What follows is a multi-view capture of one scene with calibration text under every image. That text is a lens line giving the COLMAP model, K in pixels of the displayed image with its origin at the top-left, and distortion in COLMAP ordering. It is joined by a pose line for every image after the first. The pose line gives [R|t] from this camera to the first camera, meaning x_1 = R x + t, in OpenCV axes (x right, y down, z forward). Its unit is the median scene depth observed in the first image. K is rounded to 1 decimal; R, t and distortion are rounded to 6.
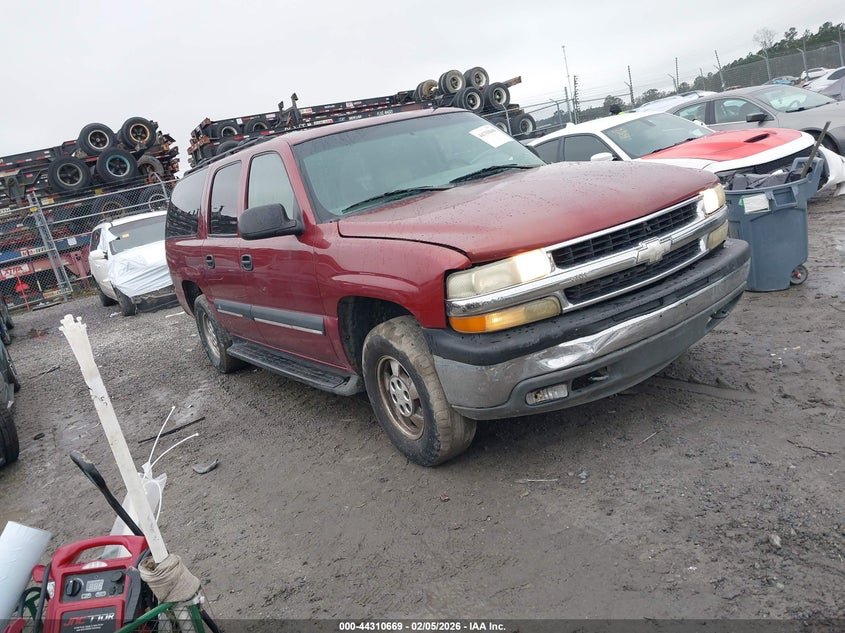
lens RADIAL K [[691.4, 0, 422.5], [0, 691.4, 316.5], [0, 0, 1]] dist [0.030701, -0.009834]
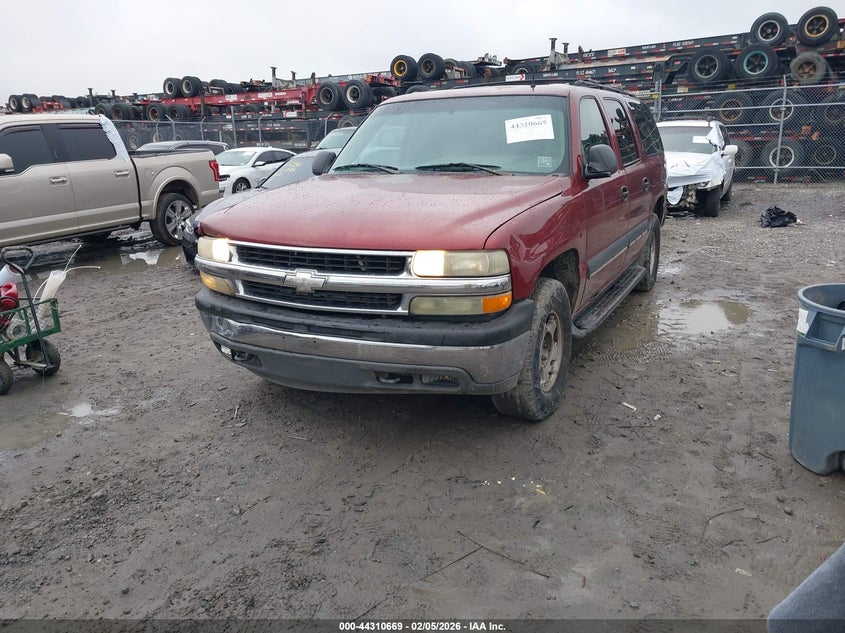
lens RADIAL K [[691.4, 0, 422.5], [0, 691.4, 316.5], [0, 0, 1]] dist [0.030701, -0.009834]
pose [[0.467890, 0.414914, -0.780337, 0.261191], [-0.268891, 0.907921, 0.321524, -0.089497], [0.841888, 0.059387, 0.536374, 0.121673]]
